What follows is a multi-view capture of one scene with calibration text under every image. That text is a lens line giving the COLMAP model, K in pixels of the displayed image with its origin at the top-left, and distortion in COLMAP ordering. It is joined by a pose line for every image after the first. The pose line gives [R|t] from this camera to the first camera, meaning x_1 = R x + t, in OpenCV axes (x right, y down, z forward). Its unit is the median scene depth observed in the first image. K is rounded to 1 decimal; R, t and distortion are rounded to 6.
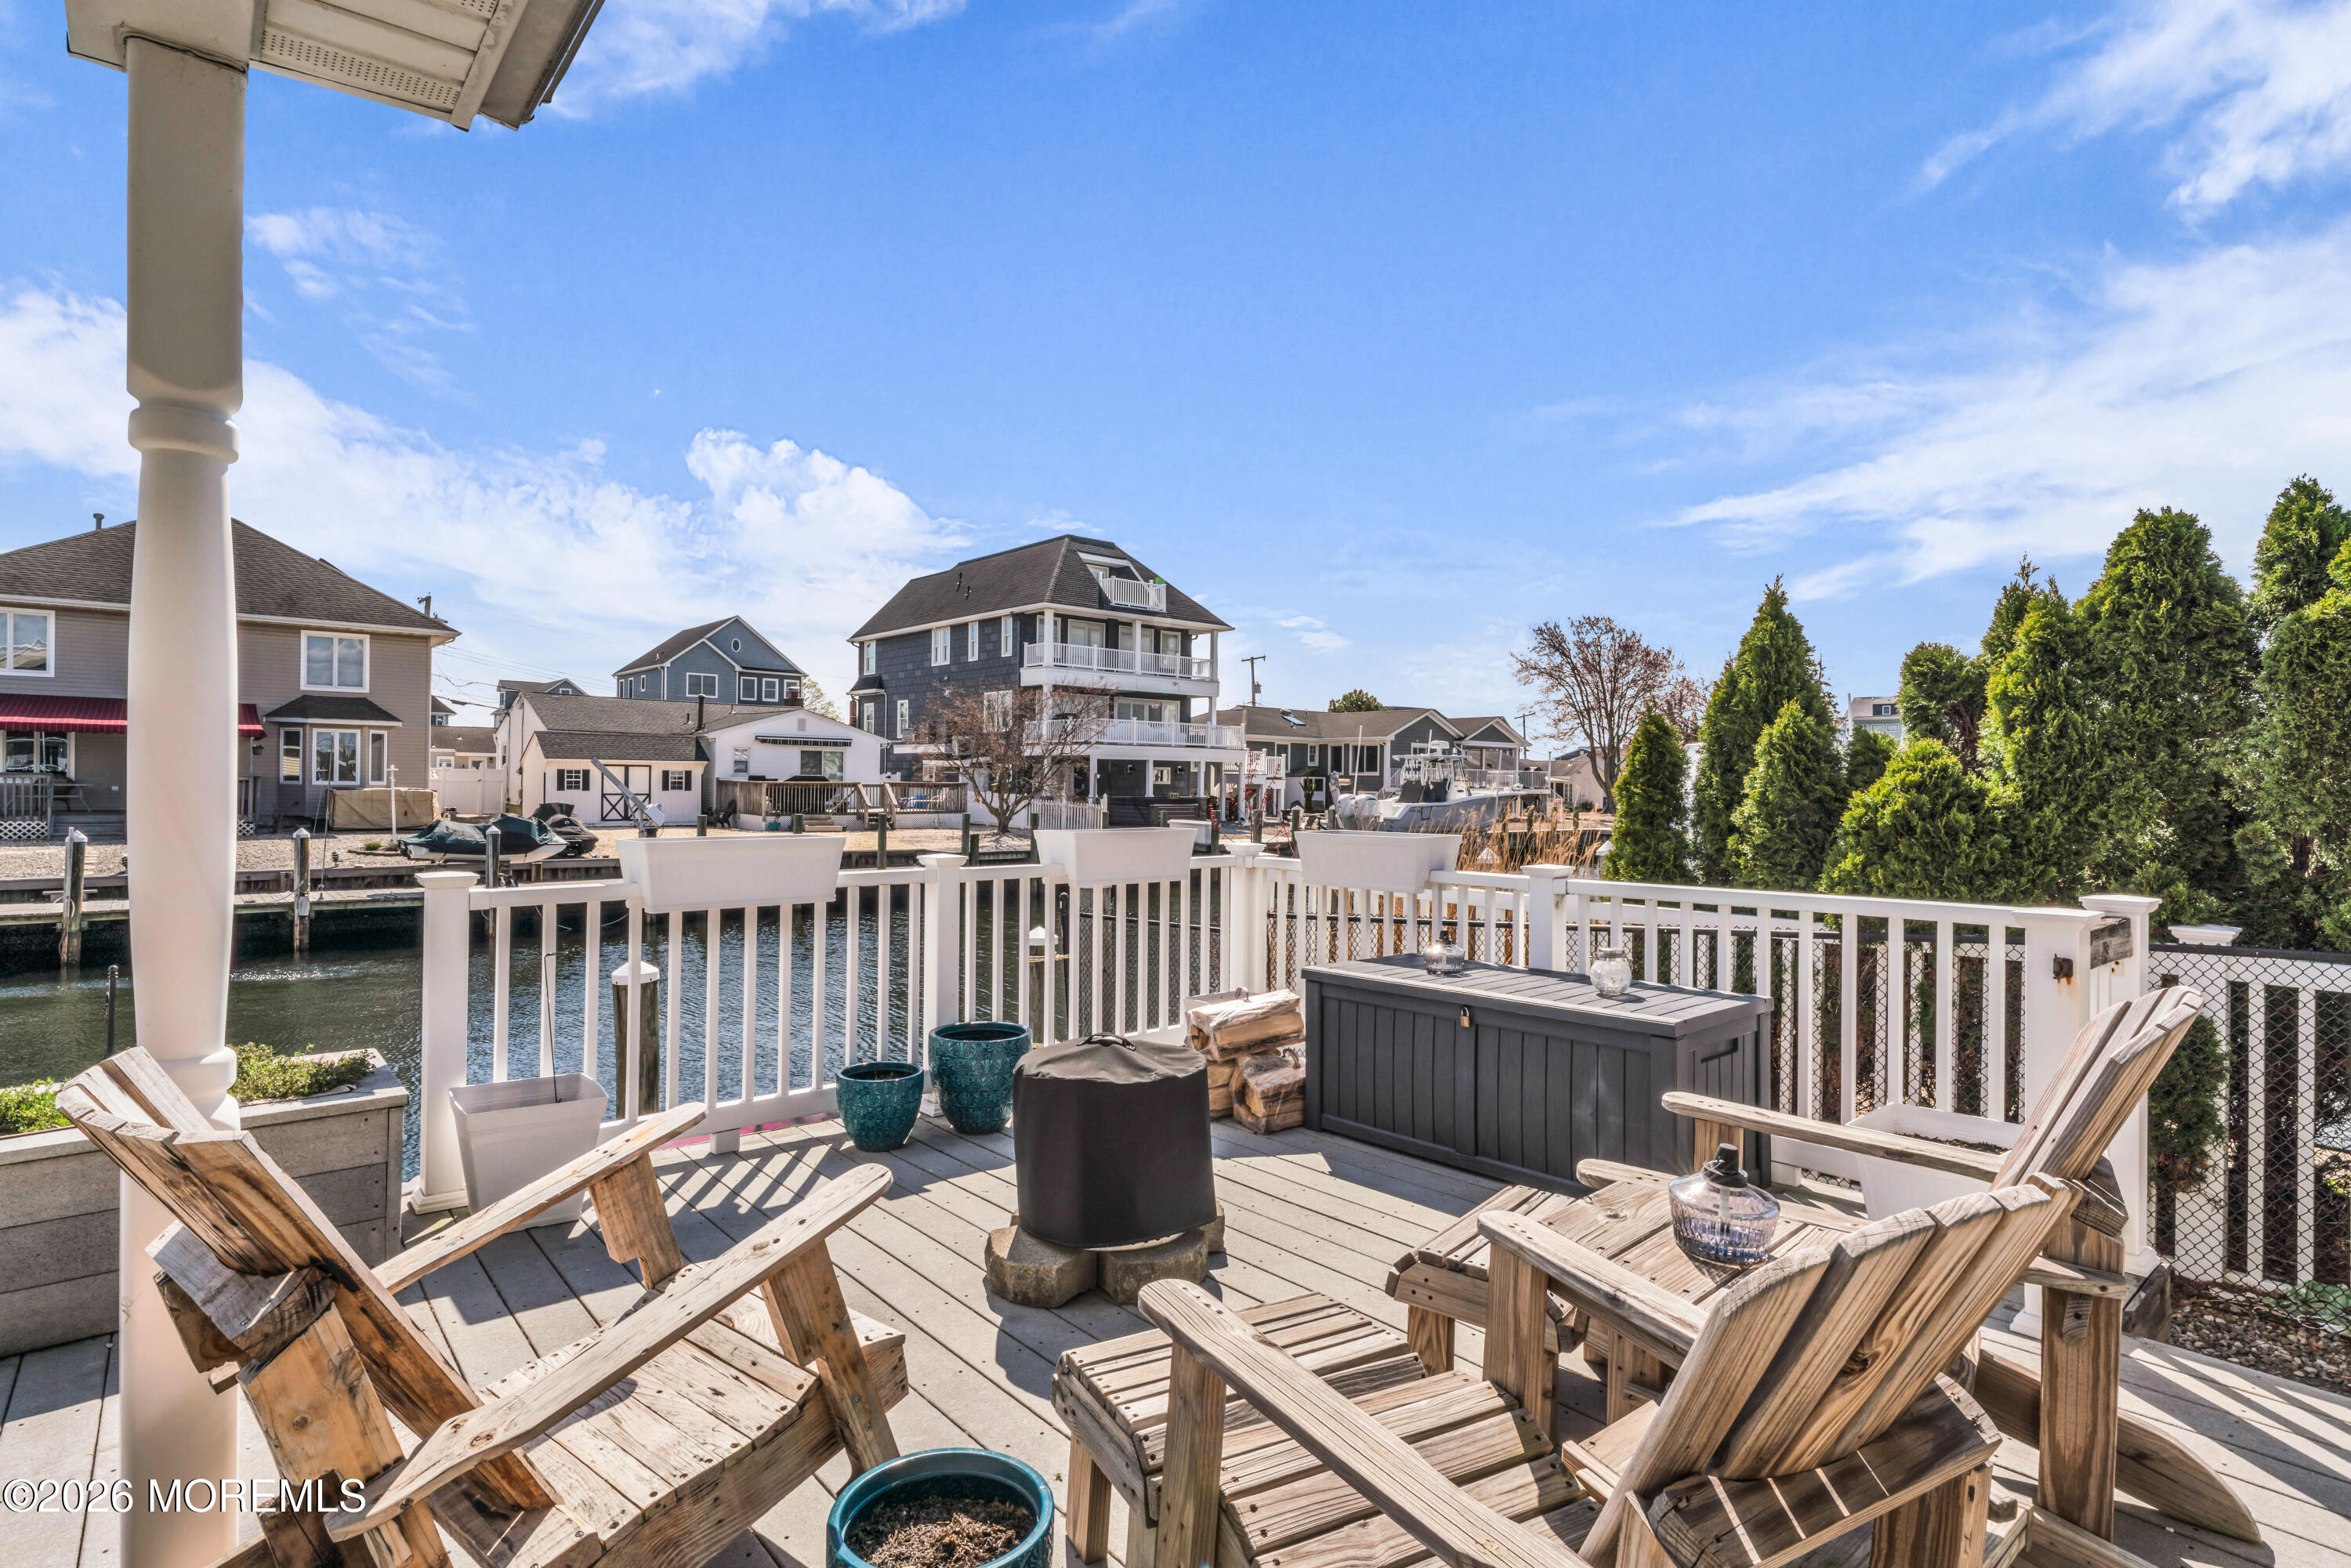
lens RADIAL K [[1148.0, 0, 1175.5], [0, 1148.0, 784.0], [0, 0, 1]] dist [0.000838, -0.000109]
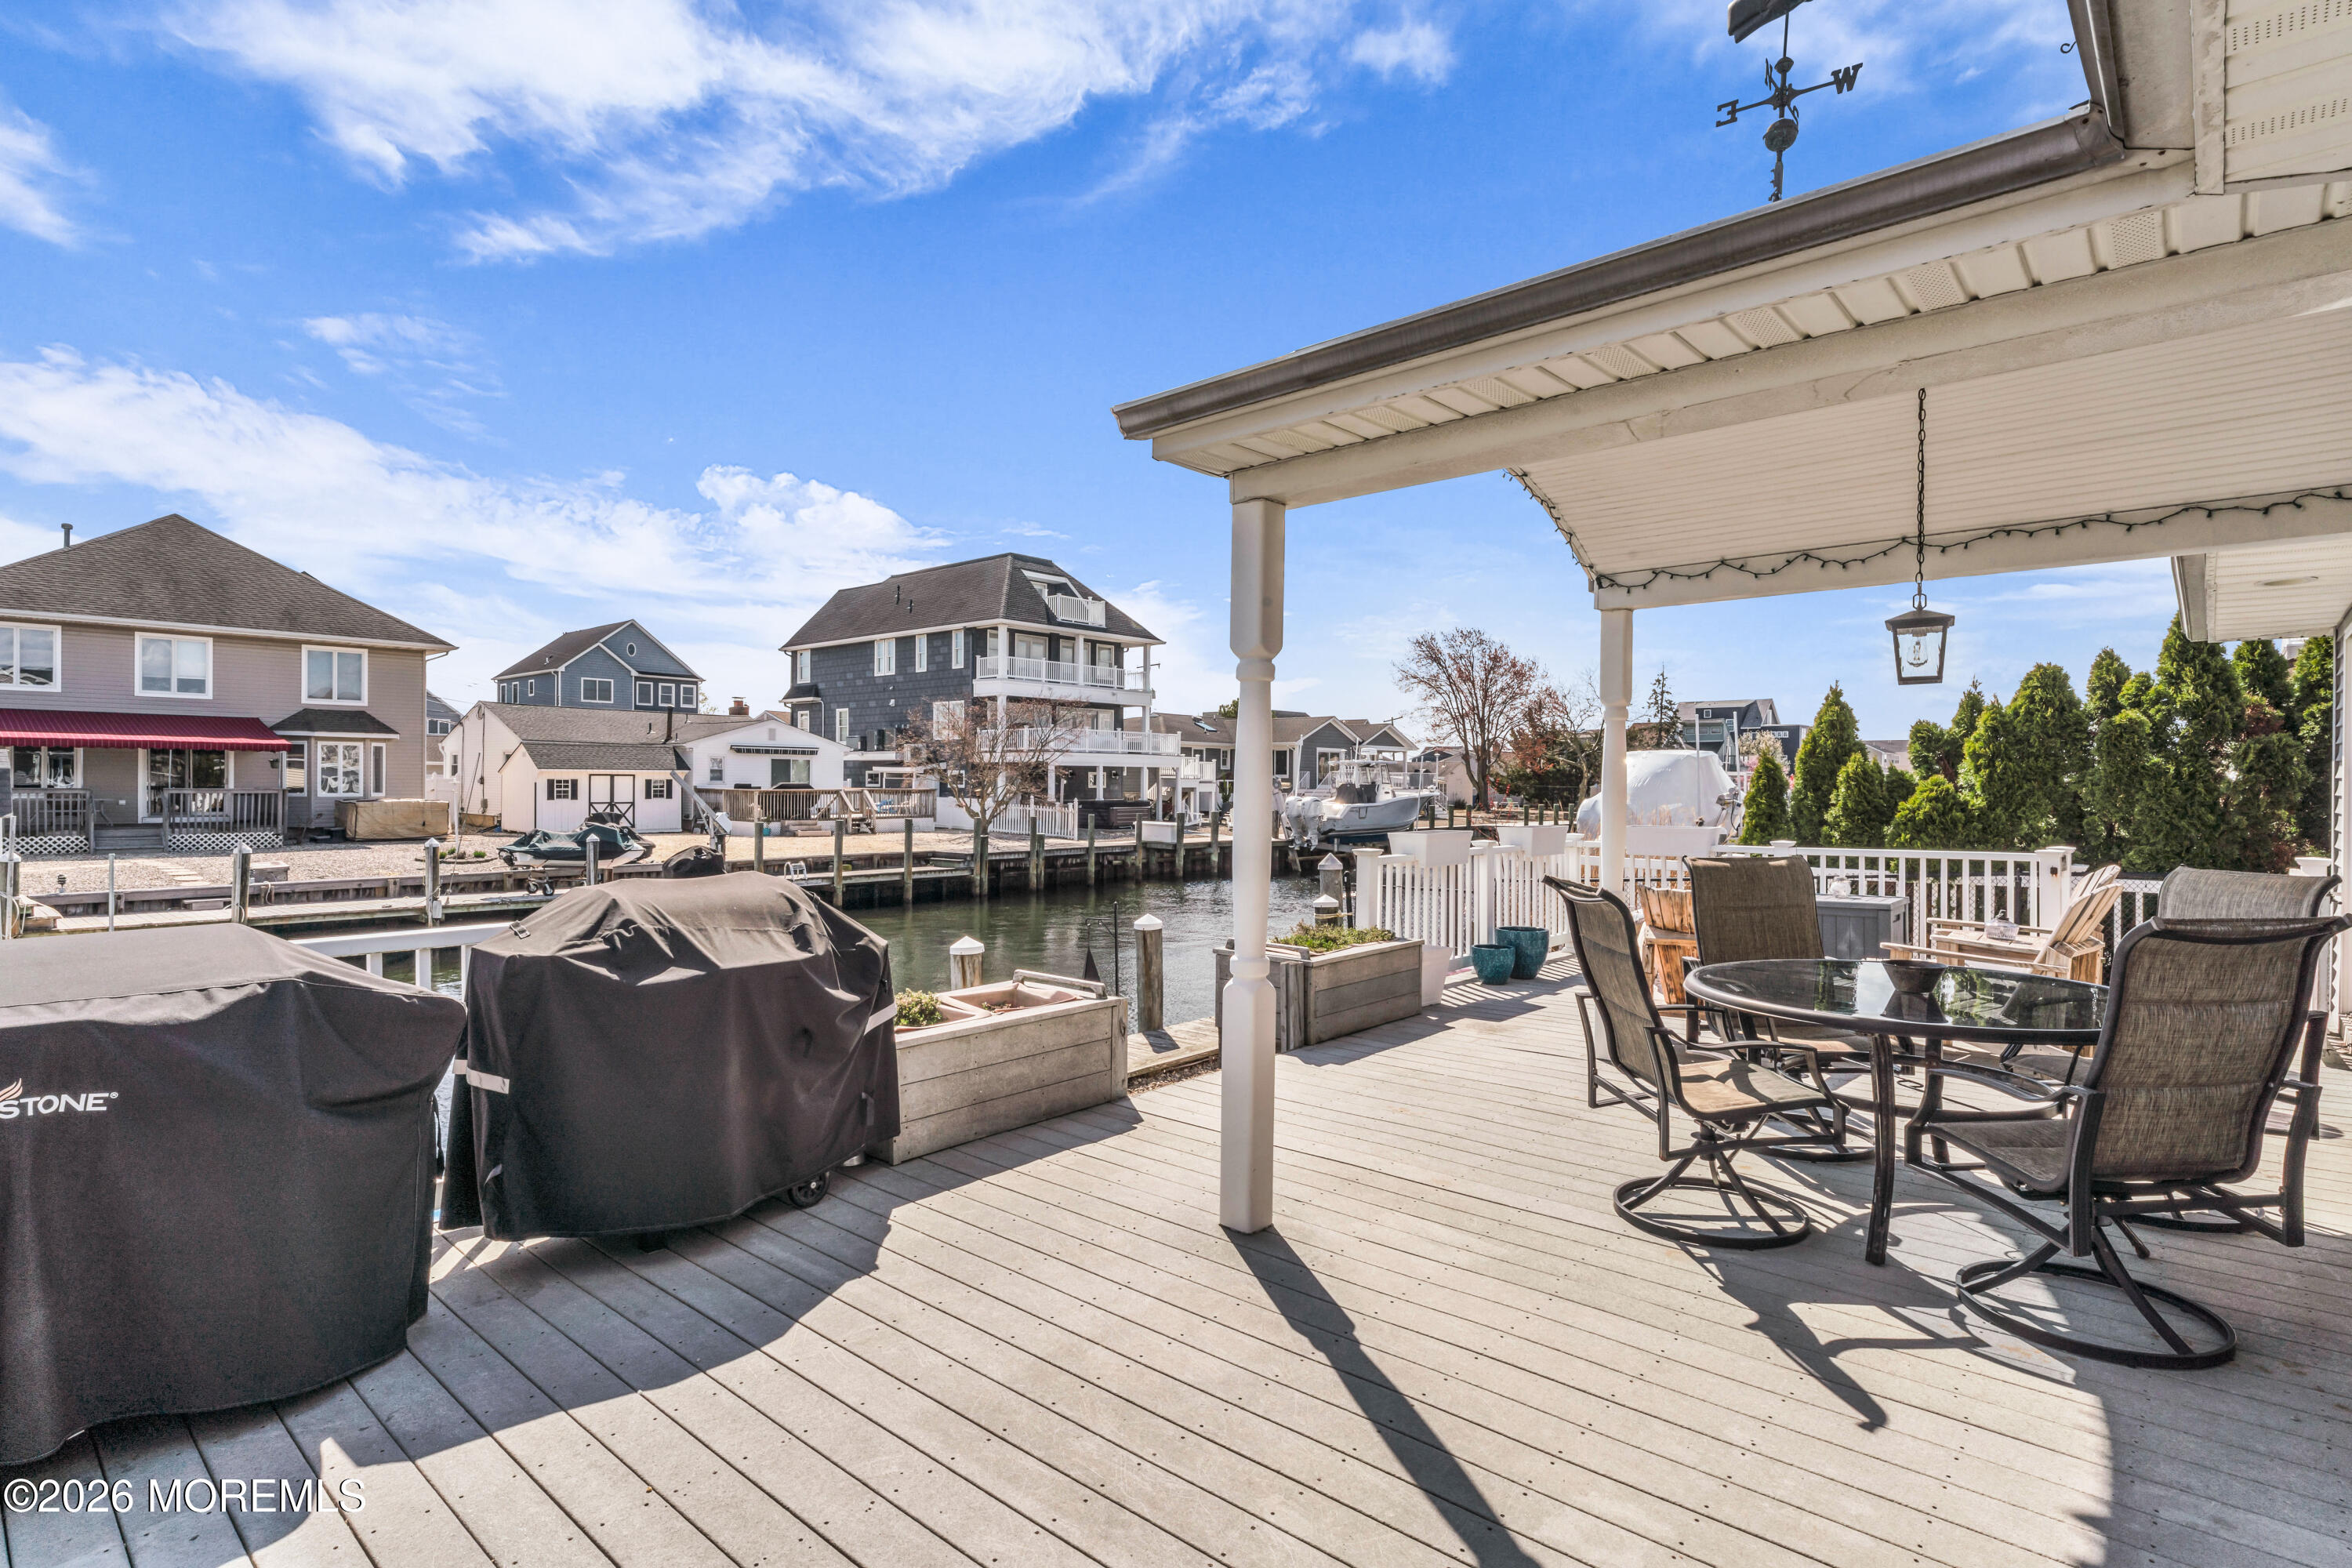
lens RADIAL K [[1148.5, 0, 1176.0], [0, 1148.5, 784.0], [0, 0, 1]] dist [0.000838, -0.000109]
pose [[0.991465, -0.007569, 0.130156, -0.088801], [0.007611, 0.999971, 0.000173, -0.003371], [-0.130154, 0.000819, 0.991493, -0.077535]]
